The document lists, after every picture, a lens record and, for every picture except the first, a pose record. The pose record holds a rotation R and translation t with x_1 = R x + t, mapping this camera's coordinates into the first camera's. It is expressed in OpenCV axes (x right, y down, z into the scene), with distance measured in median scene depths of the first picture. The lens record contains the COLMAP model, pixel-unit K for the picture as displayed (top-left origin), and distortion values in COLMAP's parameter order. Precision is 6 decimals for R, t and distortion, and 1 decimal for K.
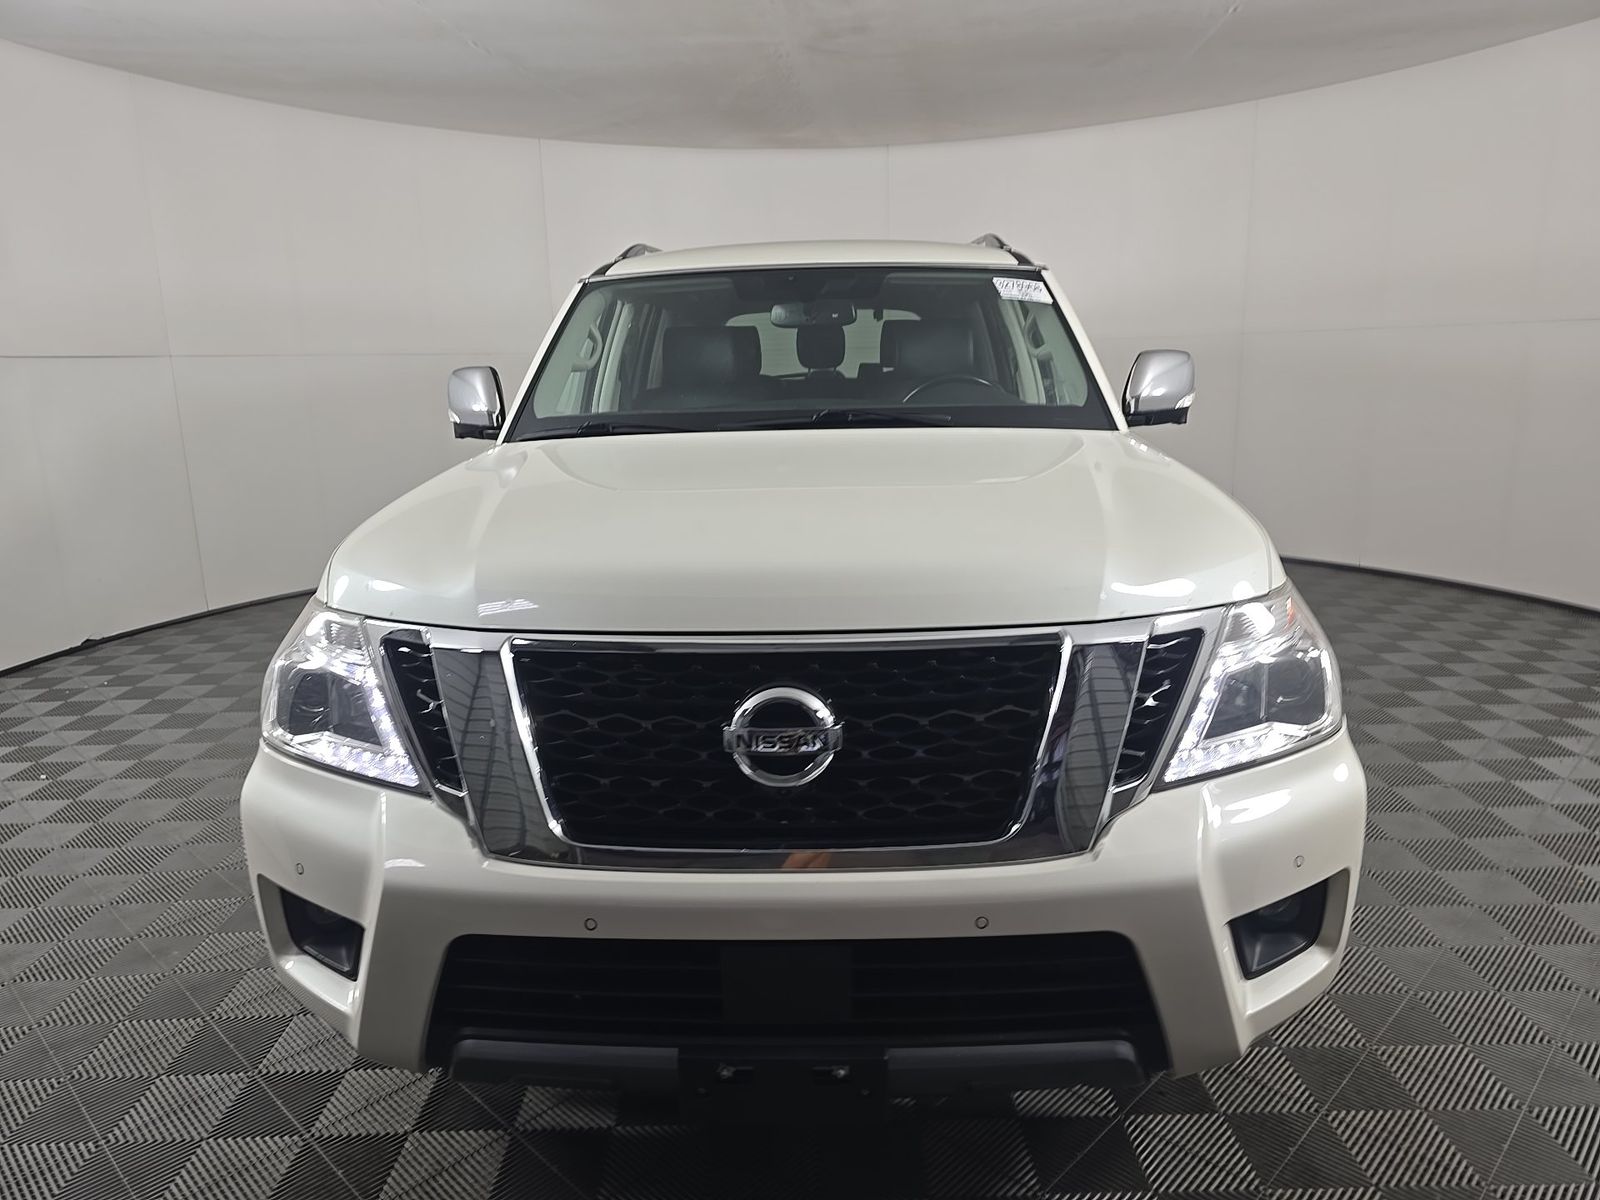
lens RADIAL K [[1087.8, 0, 800.0], [0, 1087.8, 600.0], [0, 0, 1]] dist [0.005278, -0.000823]
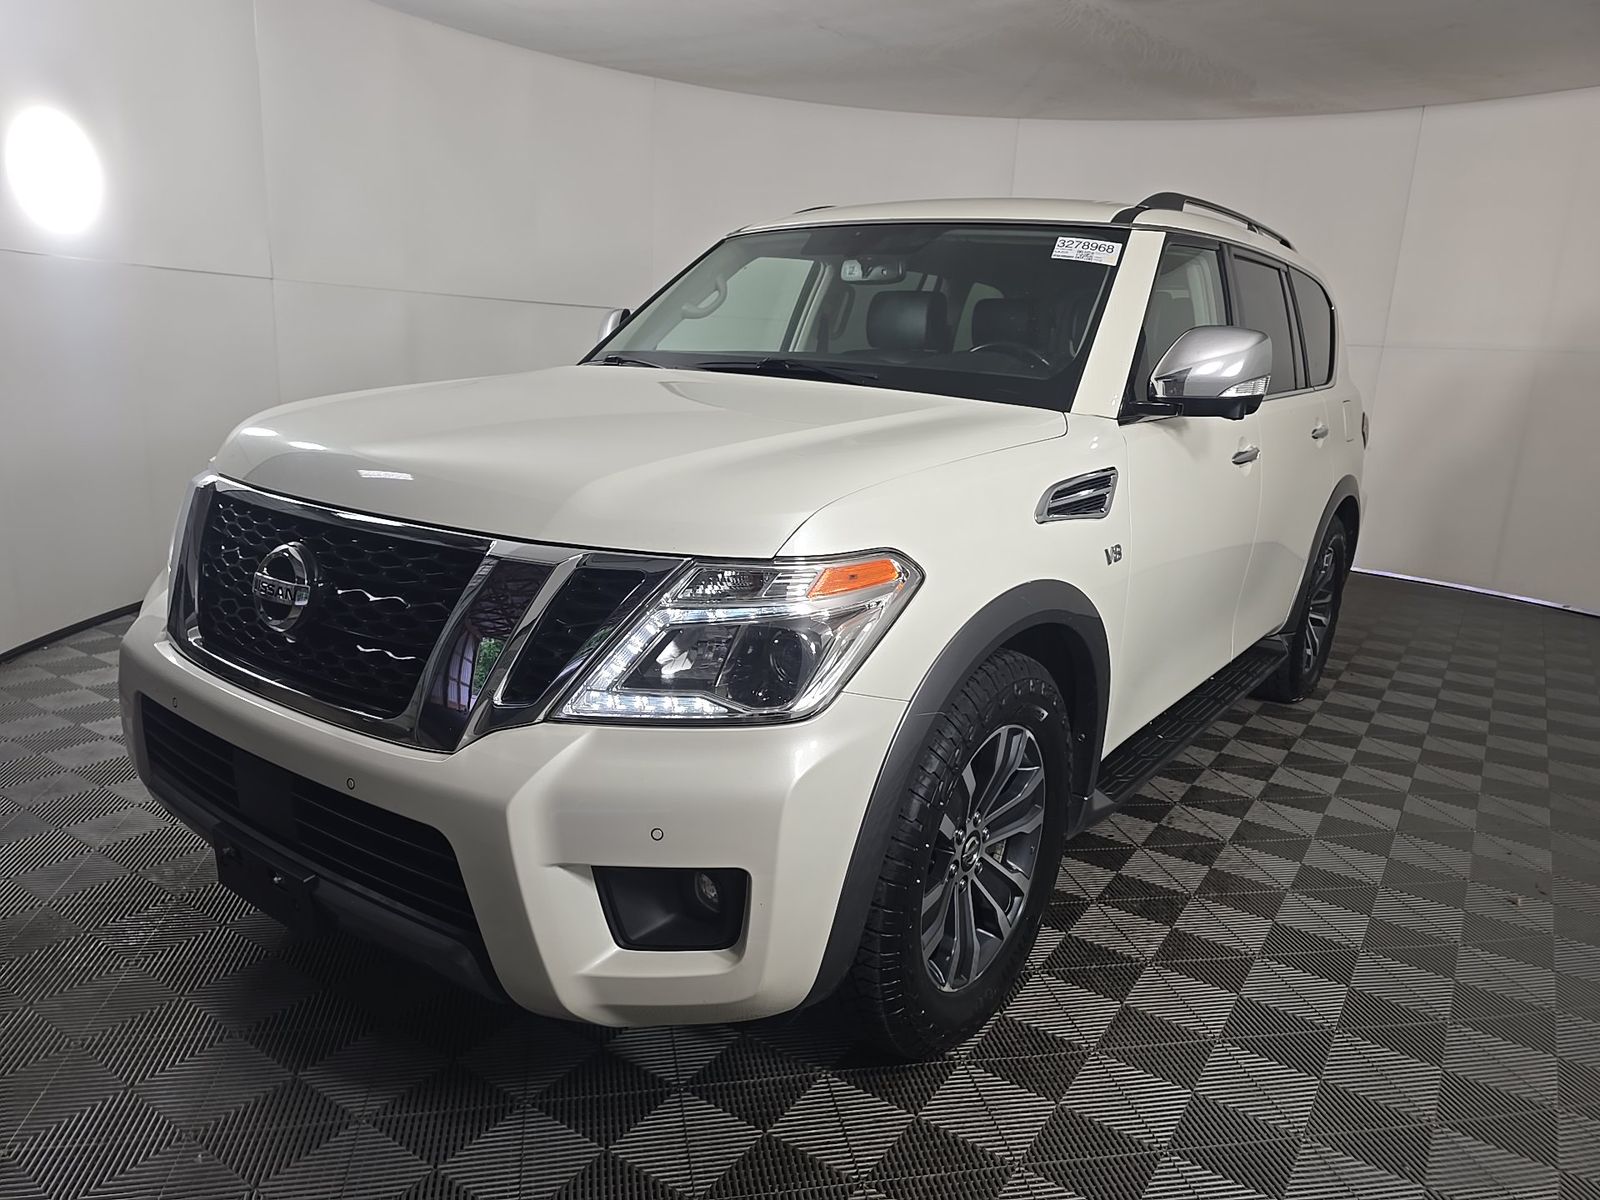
lens RADIAL K [[1087.8, 0, 800.0], [0, 1087.8, 600.0], [0, 0, 1]] dist [0.005278, -0.000823]
pose [[0.825934, 0.189299, -0.531036, 0.538840], [-0.185225, 0.980768, 0.061531, -0.018811], [0.532471, 0.047541, 0.845112, 0.145338]]
